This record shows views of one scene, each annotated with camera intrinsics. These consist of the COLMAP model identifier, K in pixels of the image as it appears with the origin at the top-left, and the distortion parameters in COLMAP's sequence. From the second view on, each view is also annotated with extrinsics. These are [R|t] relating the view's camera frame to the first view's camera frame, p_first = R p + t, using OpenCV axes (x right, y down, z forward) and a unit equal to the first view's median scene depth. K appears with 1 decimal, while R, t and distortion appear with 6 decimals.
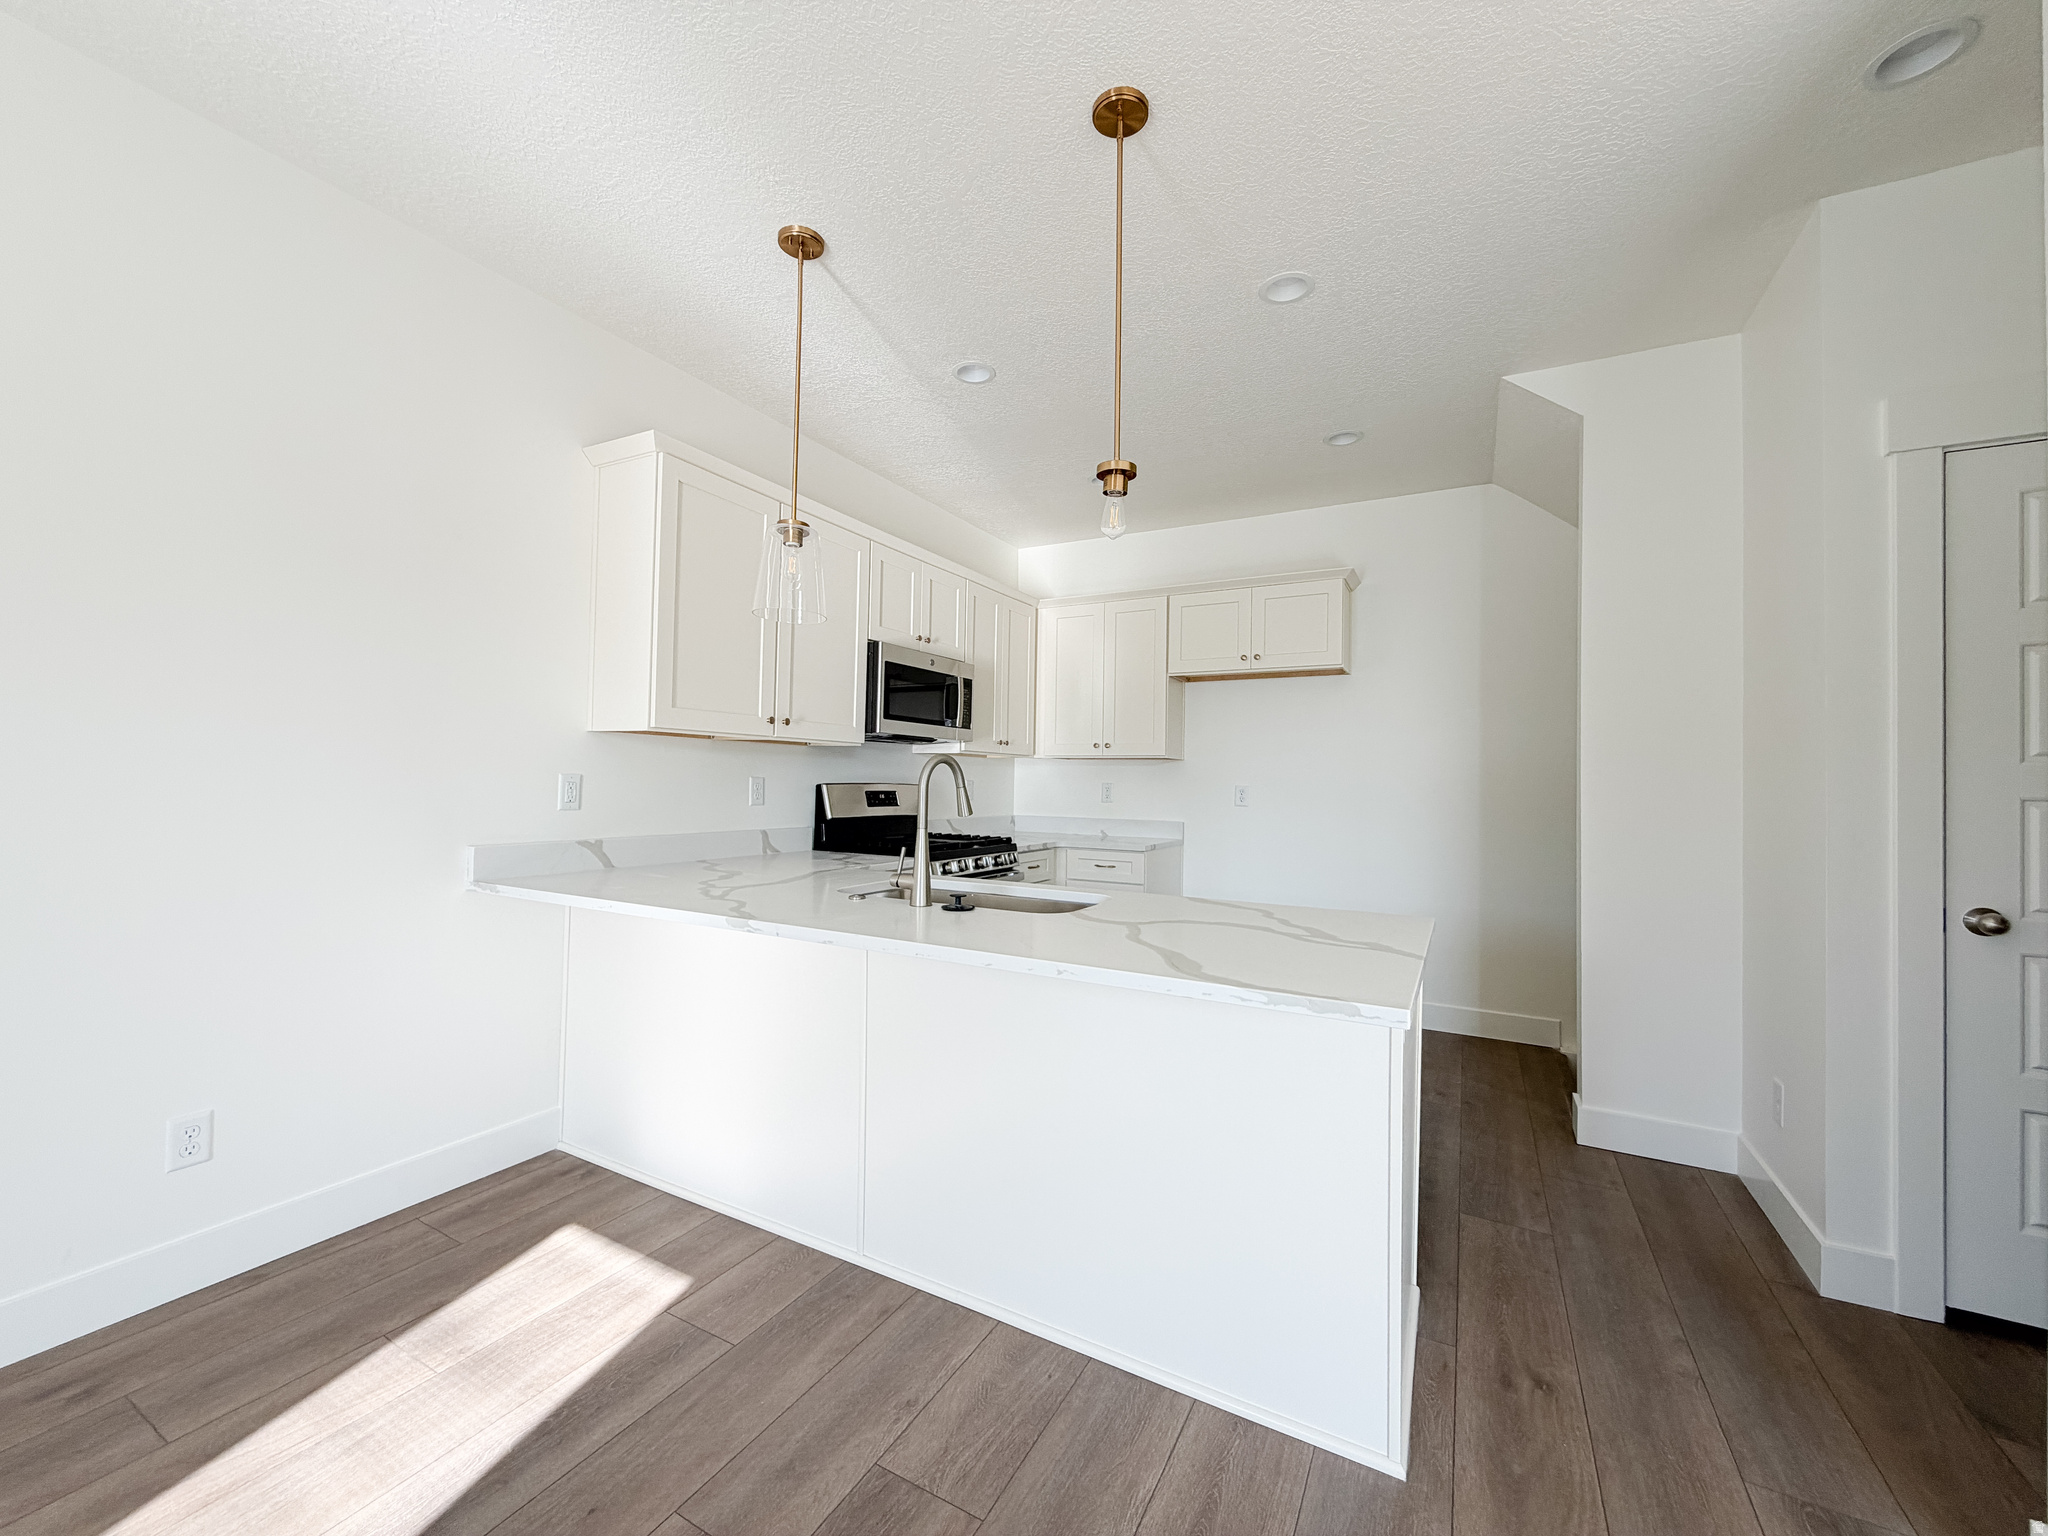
lens RADIAL K [[814.8, 0, 1019.3], [0, 814.8, 763.8], [0, 0, 1]] dist [-0.001788, 0.000079]
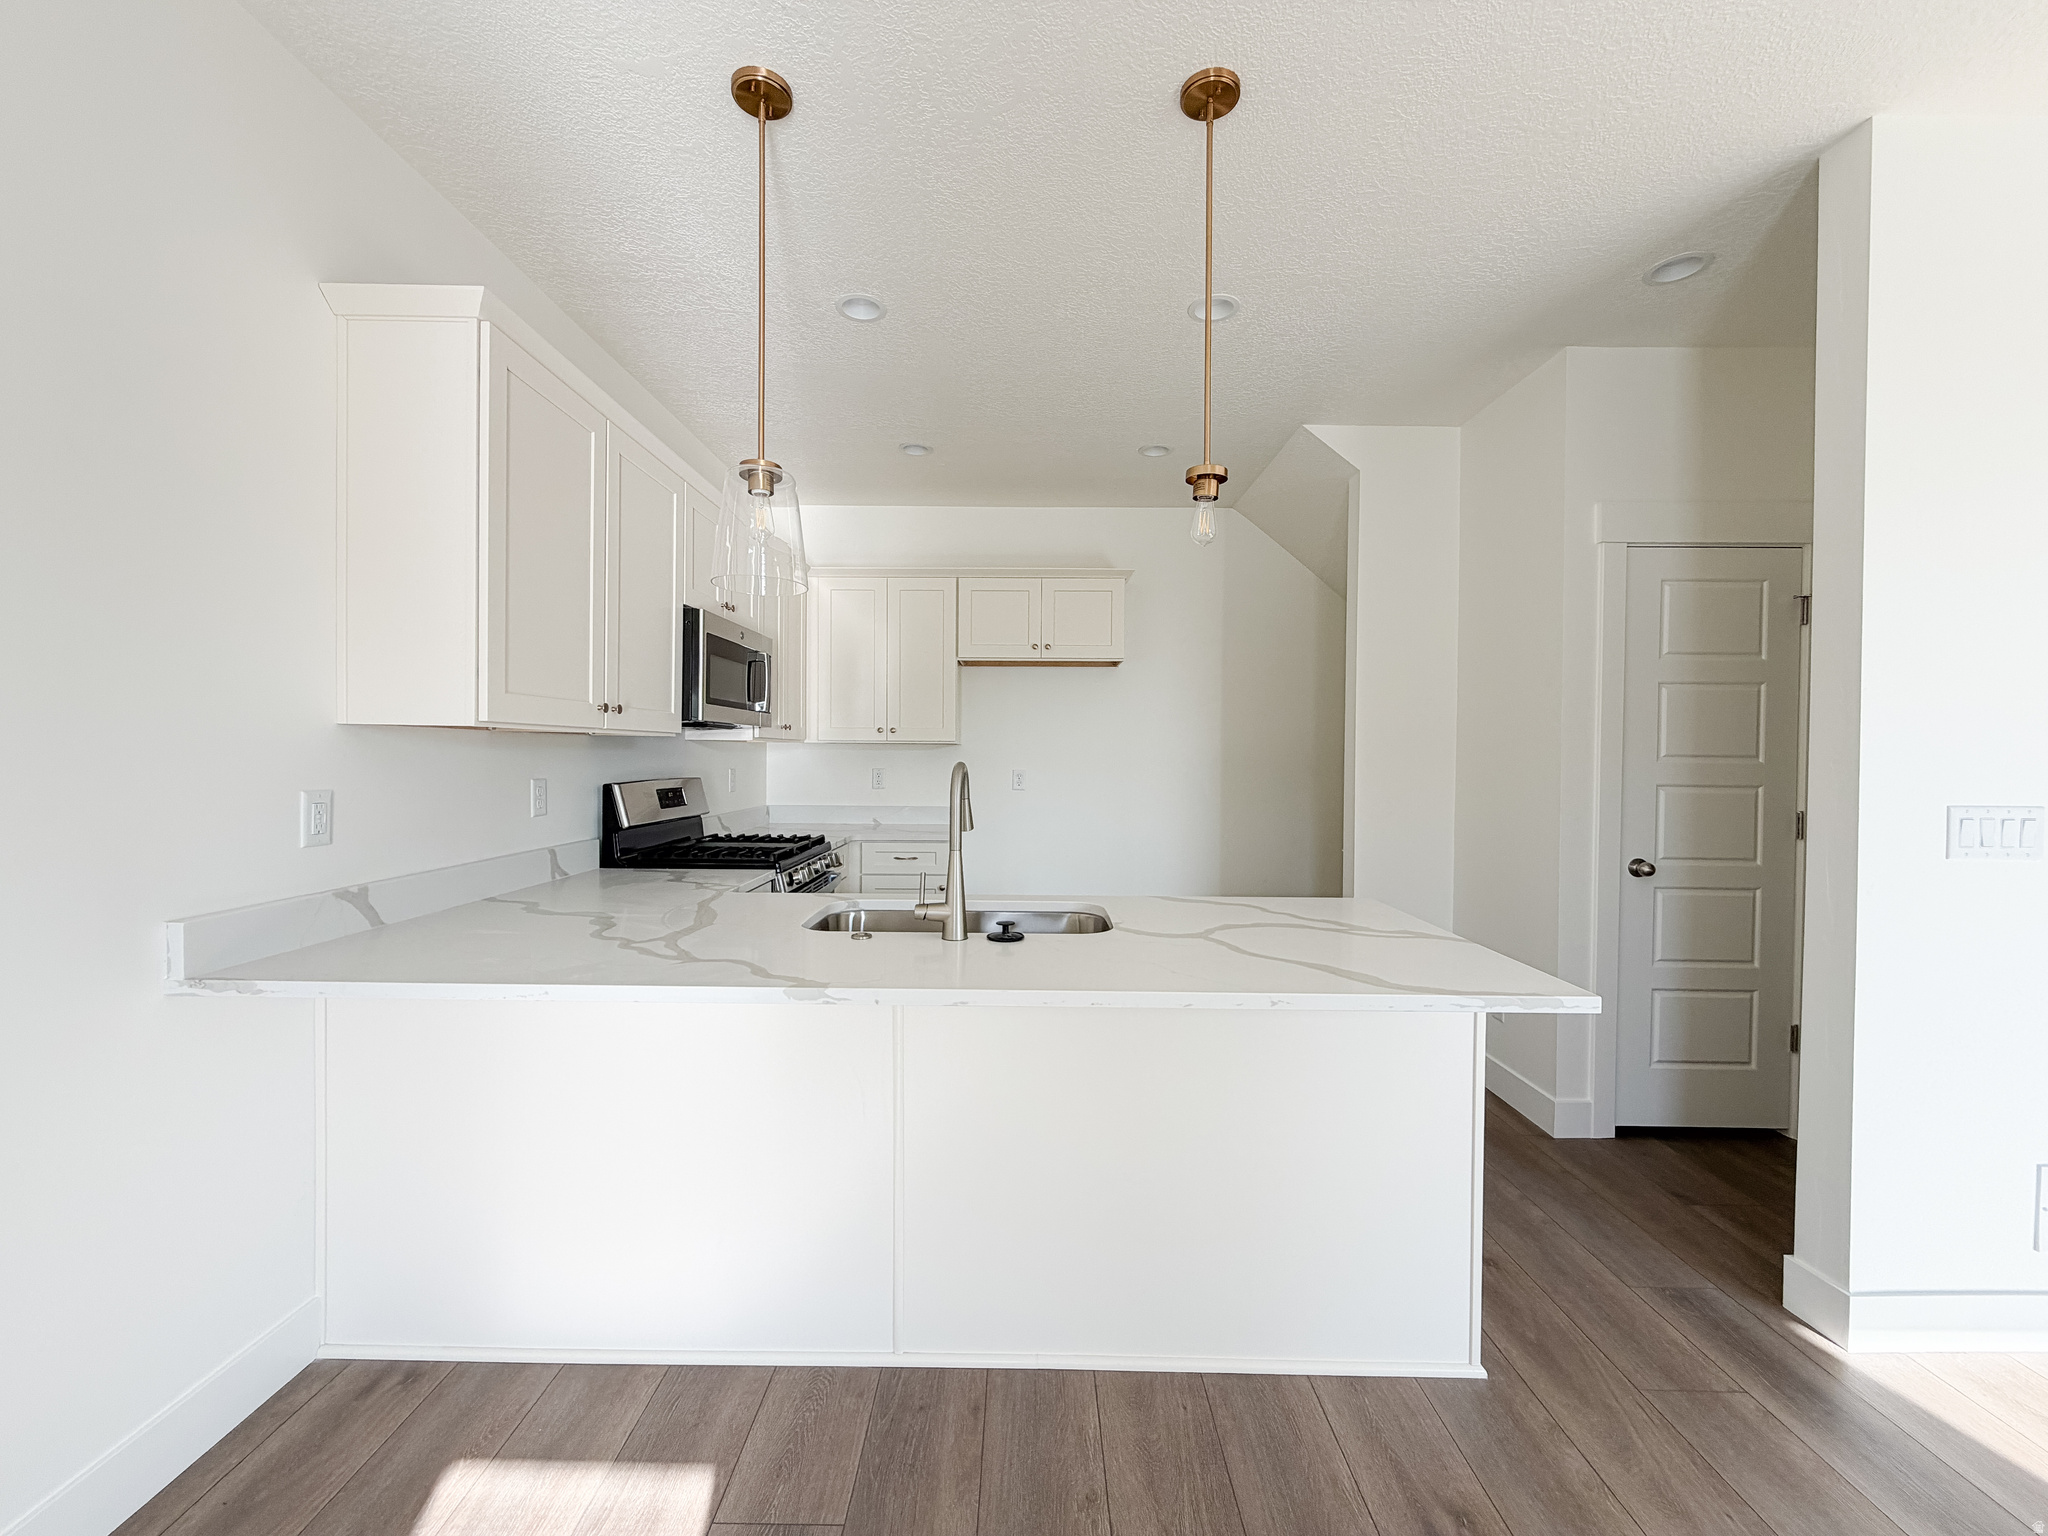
lens RADIAL K [[814.8, 0, 1019.3], [0, 814.8, 763.8], [0, 0, 1]] dist [-0.001788, 0.000079]
pose [[0.879666, -0.015906, 0.475327, -0.363091], [-0.002989, 0.999236, 0.038969, -0.035609], [-0.475583, -0.035701, 0.878946, 0.162104]]
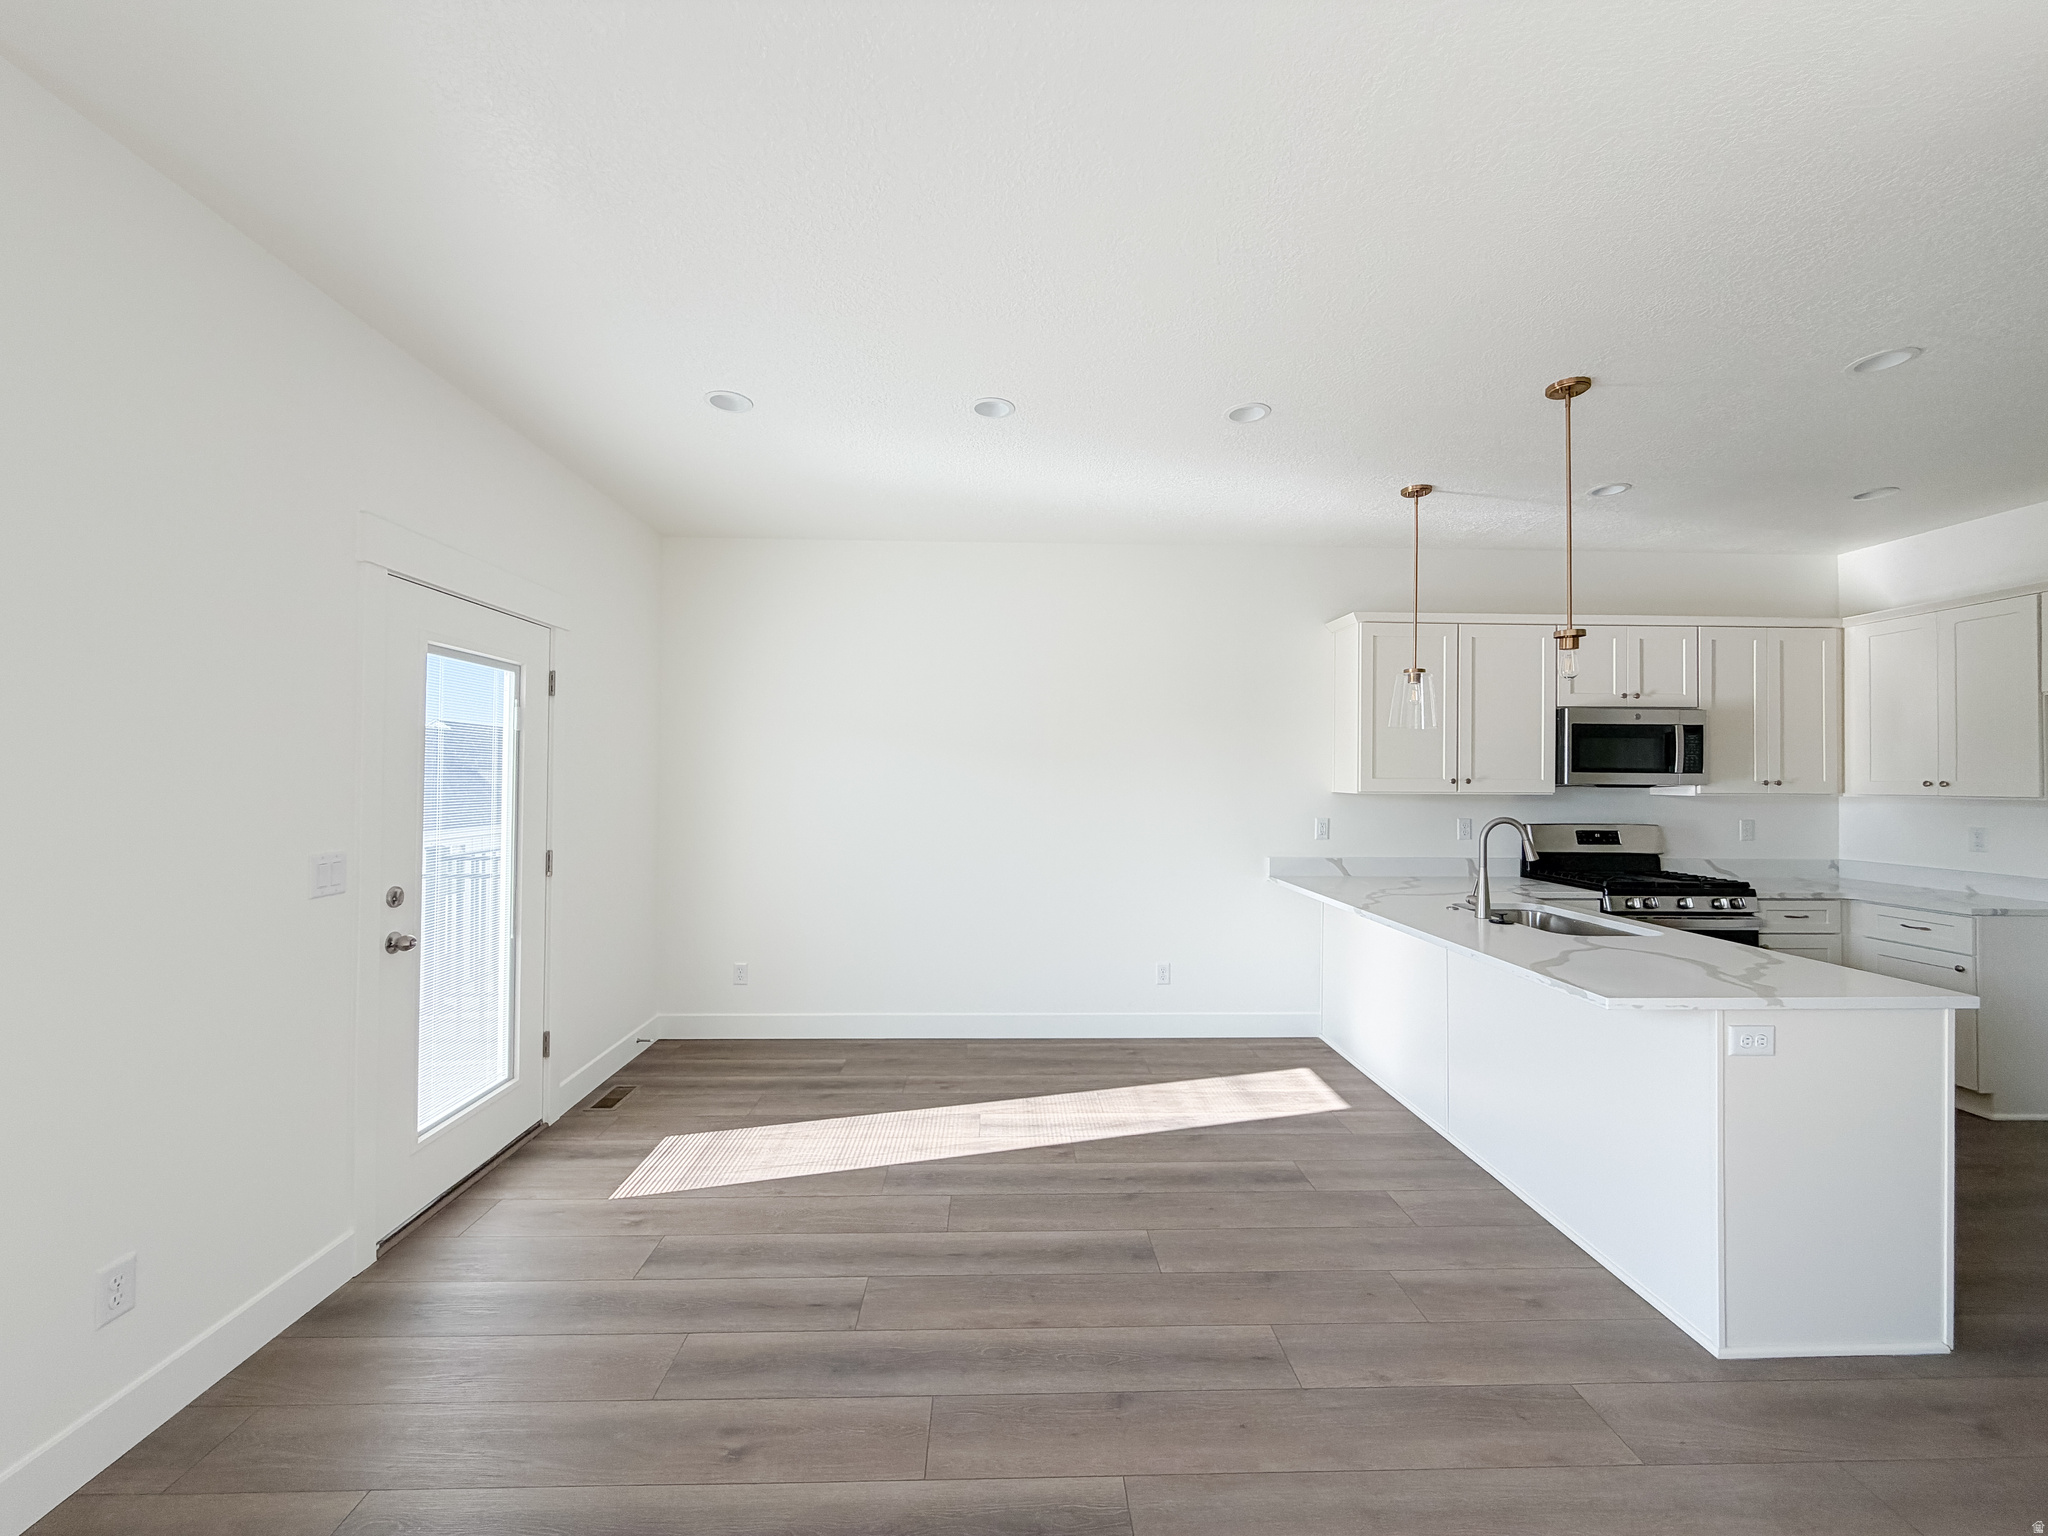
lens RADIAL K [[809.4, 0, 1024.0], [0, 809.4, 768.0], [0, 0, 1]] dist [0.001633, 0.000168]
pose [[0.511870, -0.025718, -0.858678, 0.575577], [0.021119, 0.999626, -0.017350, -0.074976], [0.858803, -0.009254, 0.512222, -0.391773]]
